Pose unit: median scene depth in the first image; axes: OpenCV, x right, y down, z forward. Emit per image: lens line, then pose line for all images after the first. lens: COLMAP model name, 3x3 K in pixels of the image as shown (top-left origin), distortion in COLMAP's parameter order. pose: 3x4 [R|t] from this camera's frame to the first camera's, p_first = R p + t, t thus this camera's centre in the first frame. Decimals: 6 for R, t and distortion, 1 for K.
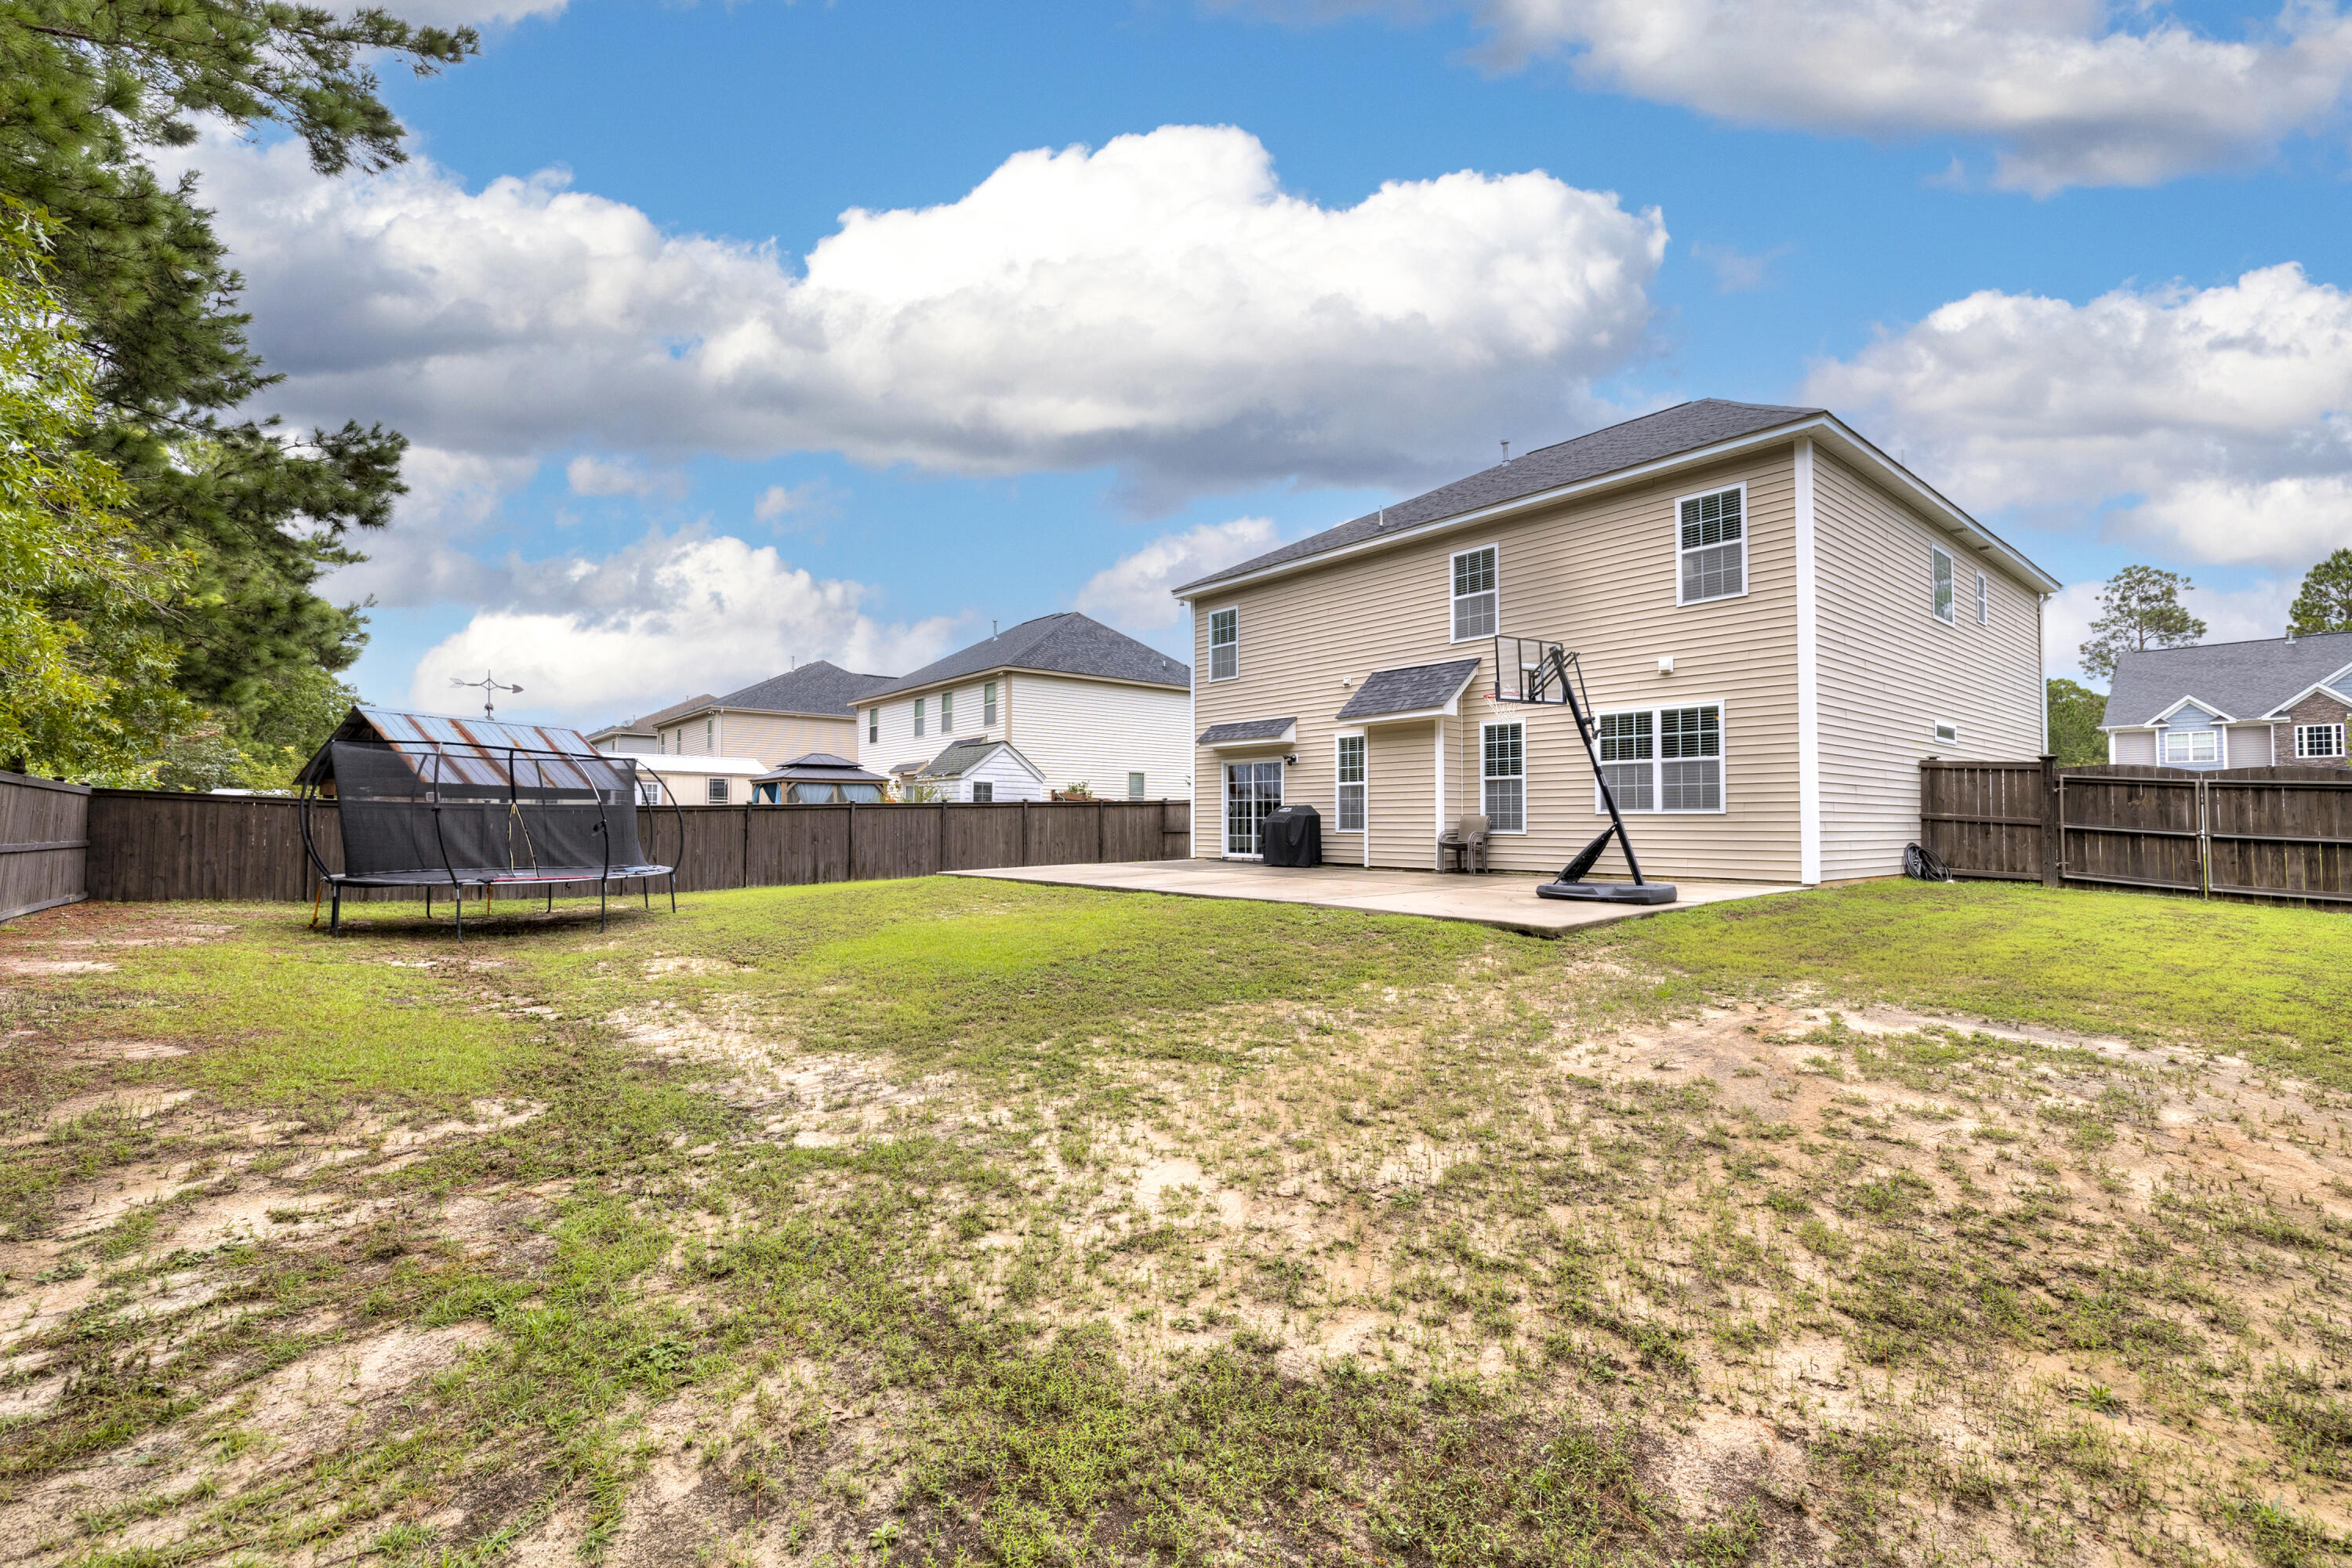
lens RADIAL K [[1013.5, 0, 1172.4], [0, 1013.5, 792.1], [0, 0, 1]] dist [-0.000733, -0.000612]
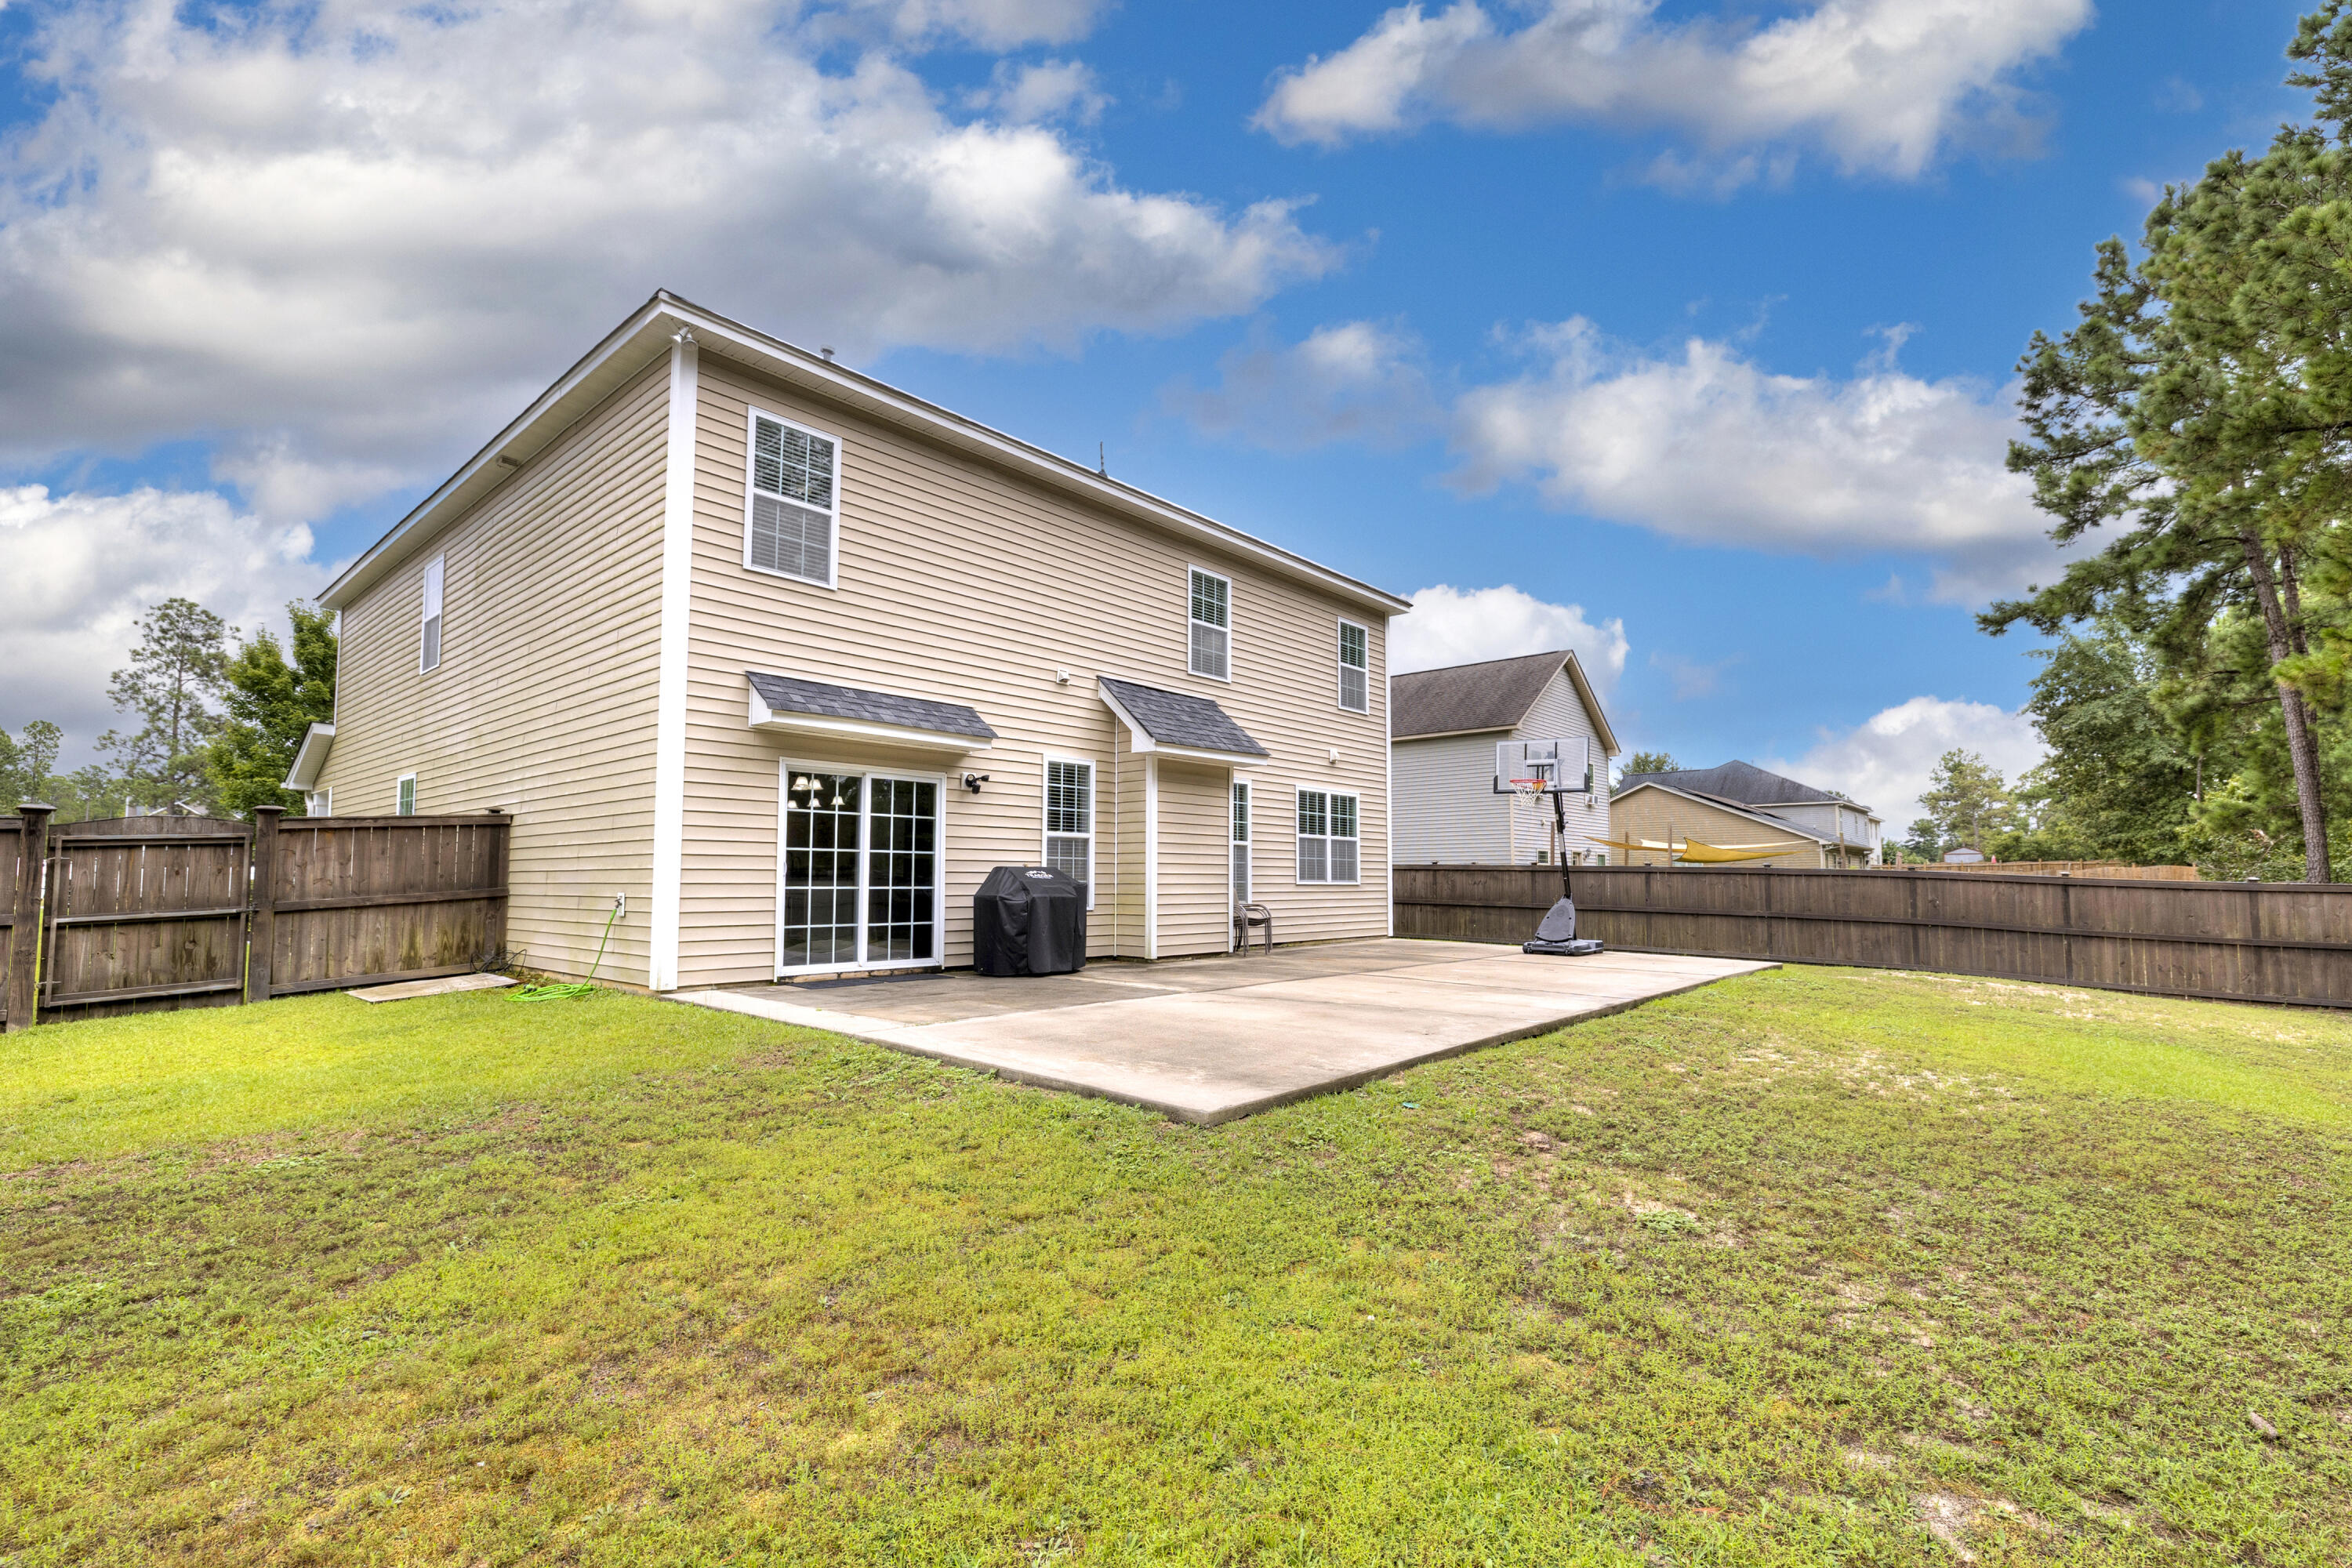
lens RADIAL K [[1013.5, 0, 1196.4], [0, 1013.5, 820.6], [0, 0, 1]] dist [-0.000733, -0.000612]
pose [[-0.165880, 0.056185, 0.984544, -0.530351], [-0.034117, 0.997451, -0.062670, 0.022910], [-0.985556, -0.043986, -0.163540, 1.138280]]
